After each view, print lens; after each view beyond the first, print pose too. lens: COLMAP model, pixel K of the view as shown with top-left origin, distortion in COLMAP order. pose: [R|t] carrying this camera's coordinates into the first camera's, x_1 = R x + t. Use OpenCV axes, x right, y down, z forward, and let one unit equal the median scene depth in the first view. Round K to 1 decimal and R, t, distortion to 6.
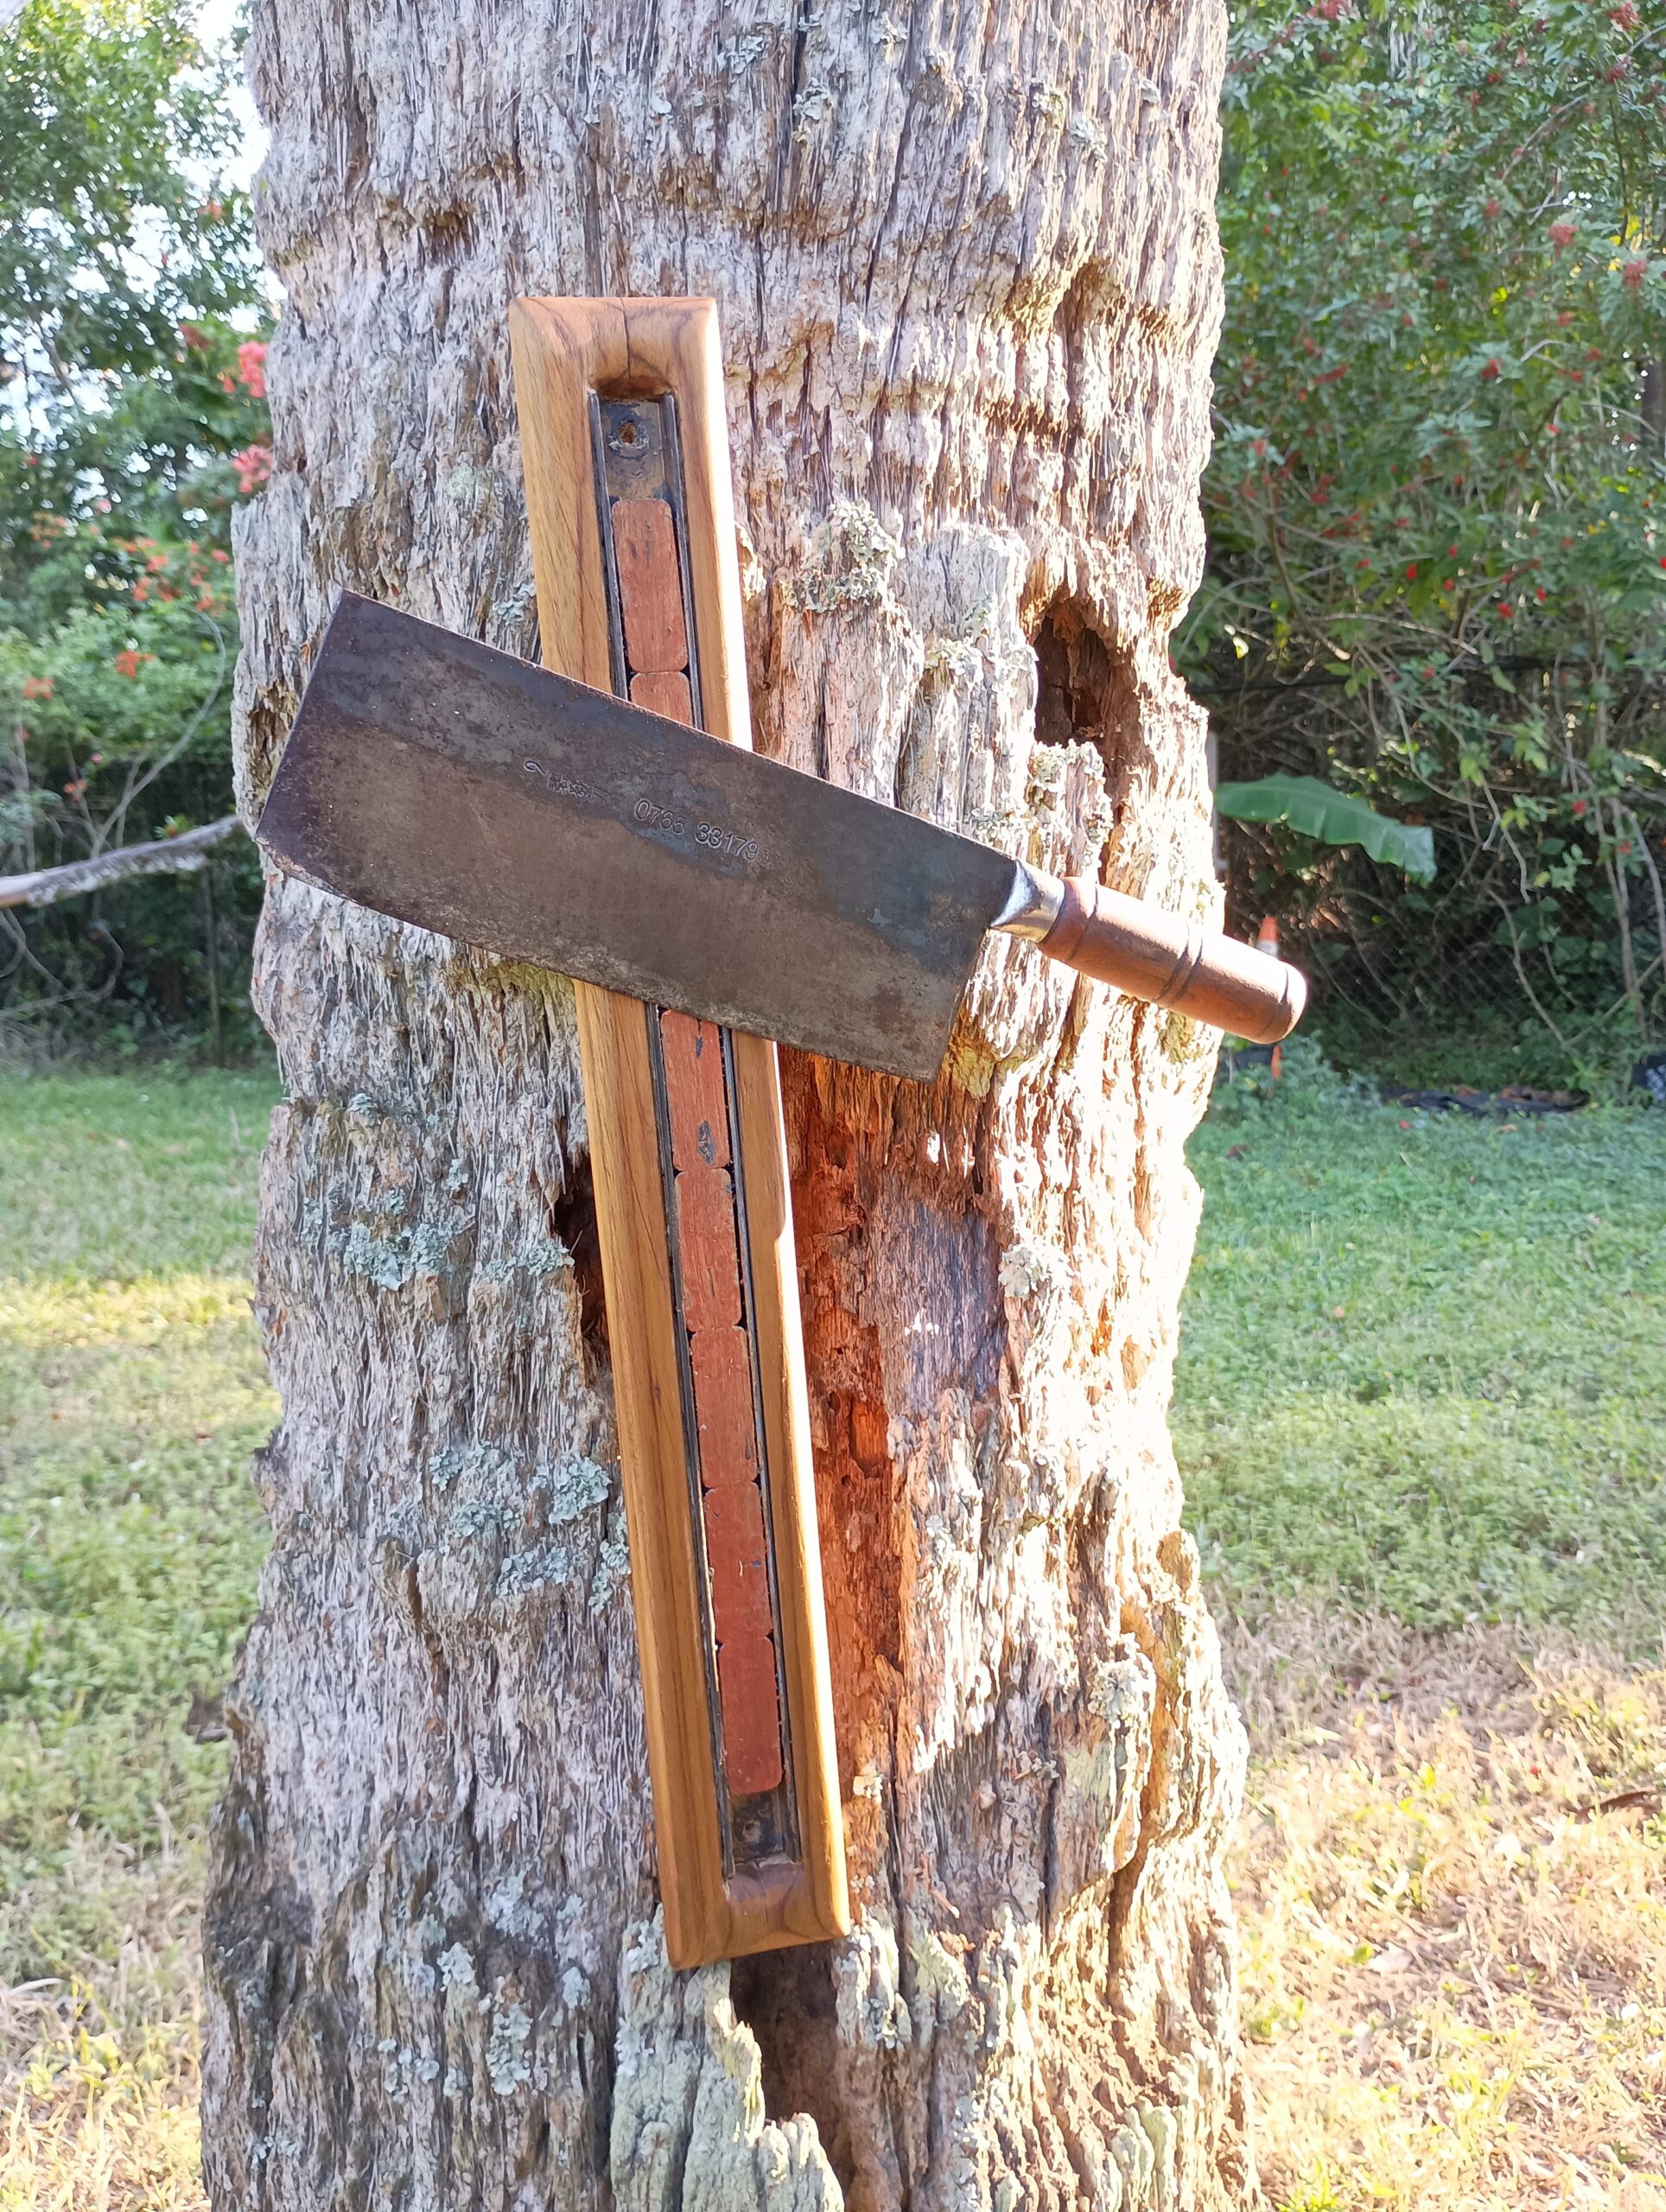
lens RADIAL K [[1850.7, 0, 821.6], [0, 1850.7, 1110.8], [0, 0, 1]] dist [0.065039, -0.100366]
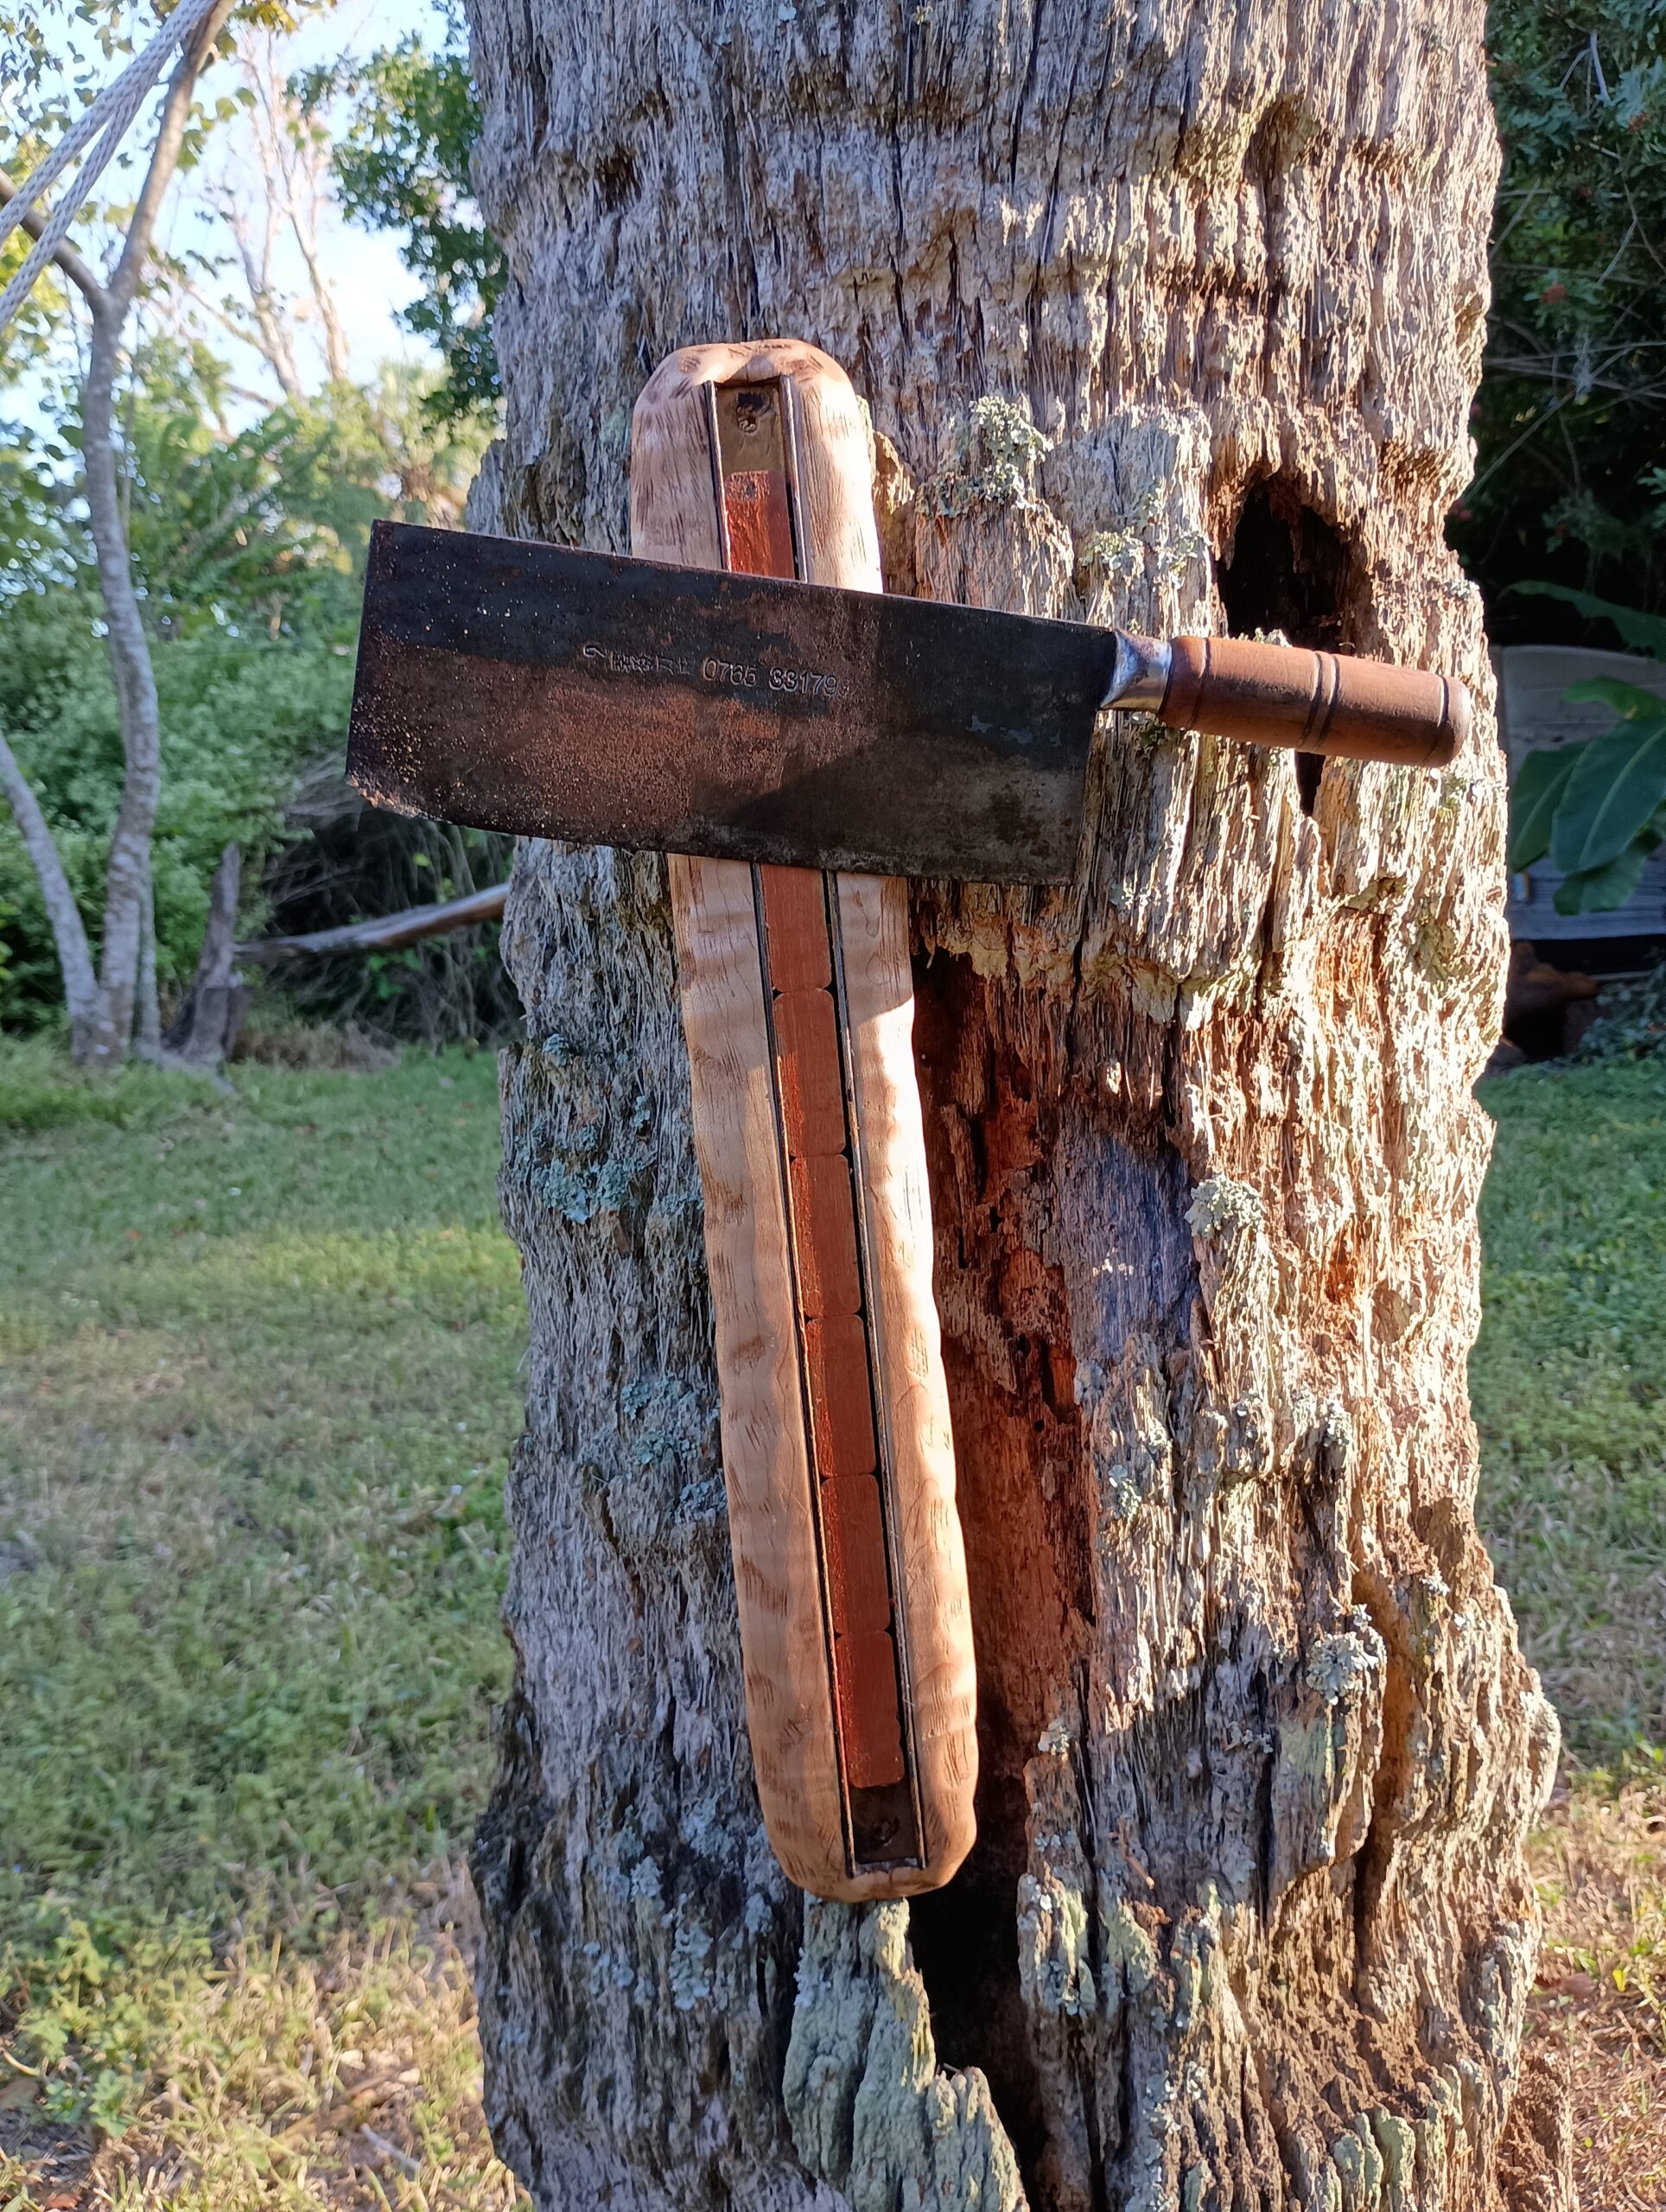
lens RADIAL K [[1850.7, 0, 821.6], [0, 1850.7, 1110.8], [0, 0, 1]] dist [0.065039, -0.100366]
pose [[0.956056, -0.012714, -0.292908, 0.195507], [0.019499, 0.999605, 0.020256, 0.014987], [0.292535, -0.025077, 0.955926, 0.054057]]
